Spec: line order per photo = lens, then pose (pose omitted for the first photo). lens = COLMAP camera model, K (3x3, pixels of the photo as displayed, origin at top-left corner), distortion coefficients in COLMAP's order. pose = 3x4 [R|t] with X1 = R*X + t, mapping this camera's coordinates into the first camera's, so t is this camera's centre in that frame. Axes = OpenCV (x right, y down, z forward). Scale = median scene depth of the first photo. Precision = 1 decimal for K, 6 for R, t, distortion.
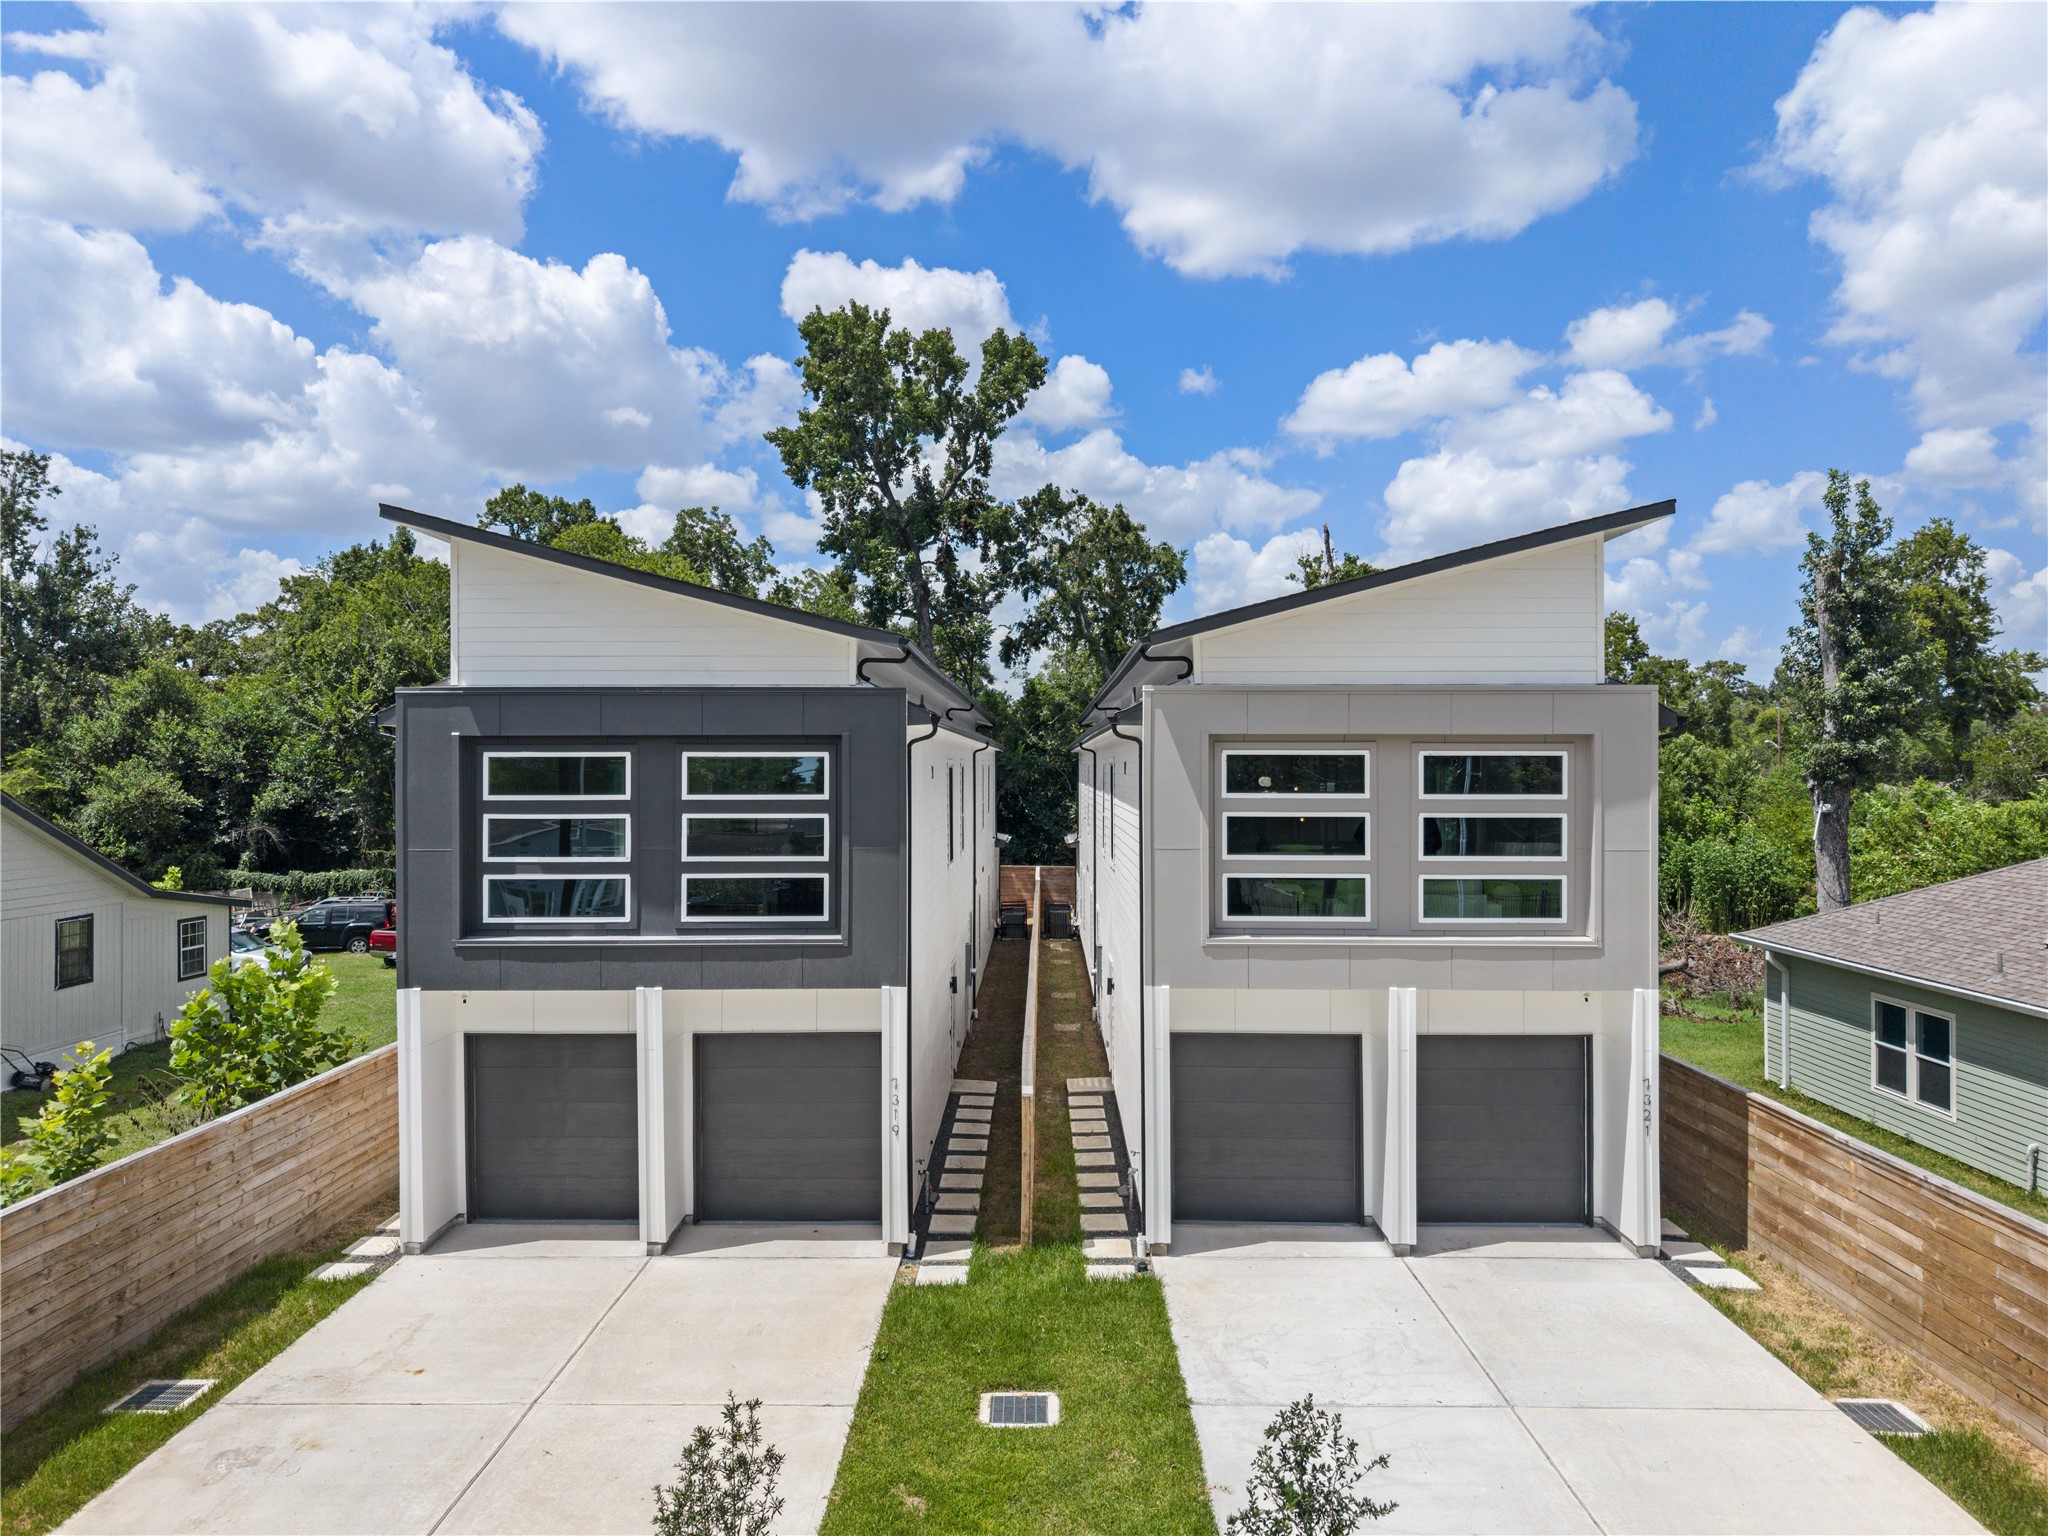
lens RADIAL K [[1082.9, 0, 1024.0], [0, 1082.9, 768.0], [0, 0, 1]] dist [-0.000065, -0.001854]
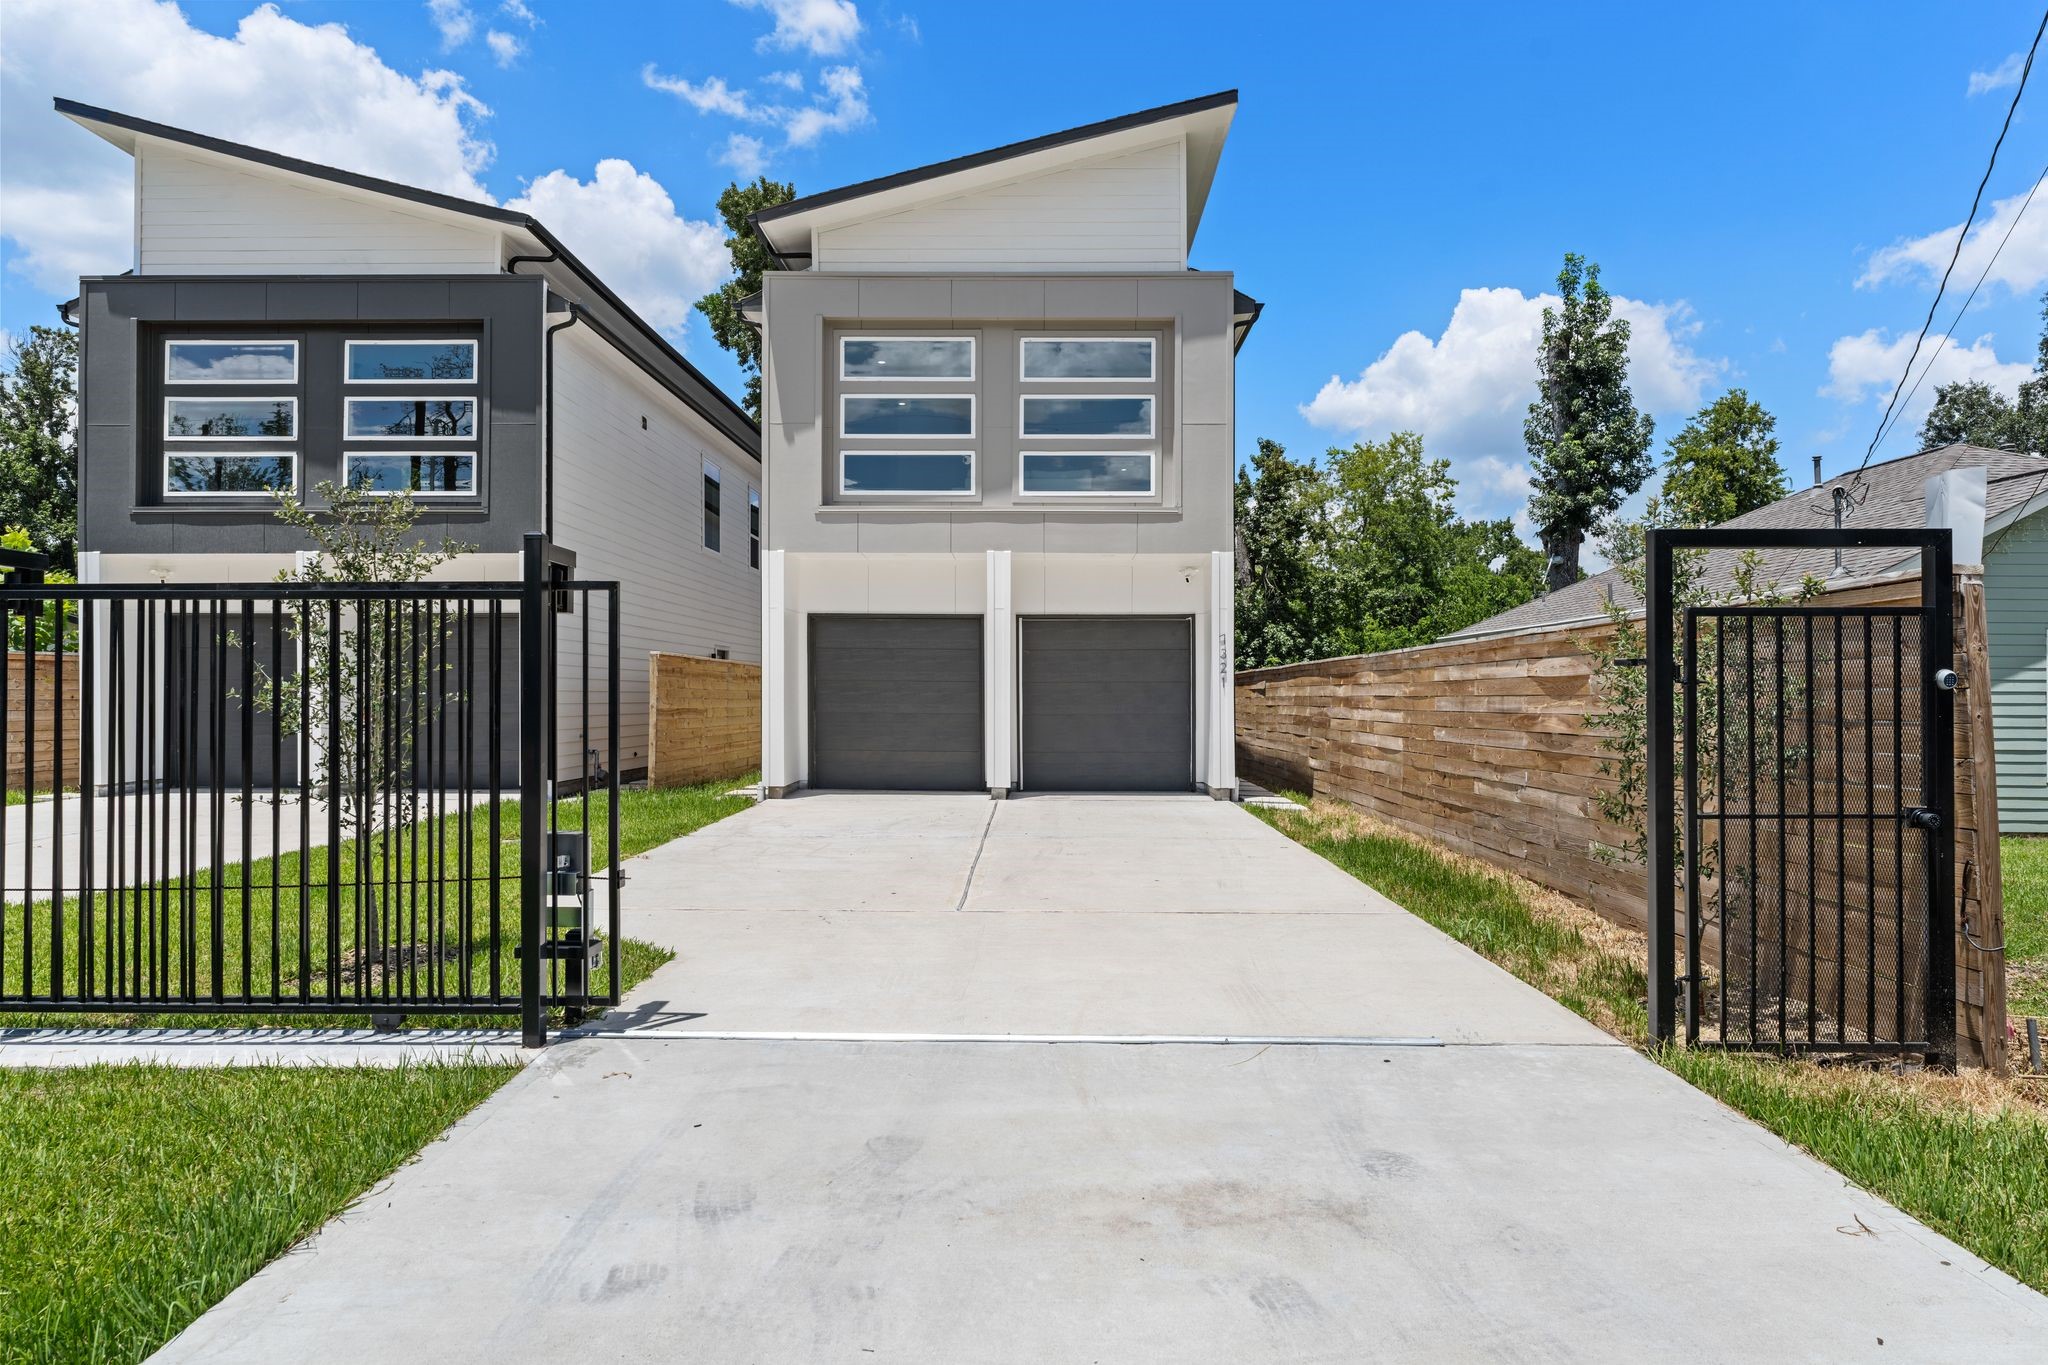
lens RADIAL K [[928.7, 0, 1023.6], [0, 928.7, 688.5], [0, 0, 1]] dist [-0.000915, -0.000157]
pose [[0.999997, 0.000807, -0.002148, 0.366784], [-0.000811, 0.999998, -0.002044, 0.334611], [0.002147, 0.002046, 0.999996, 0.066853]]
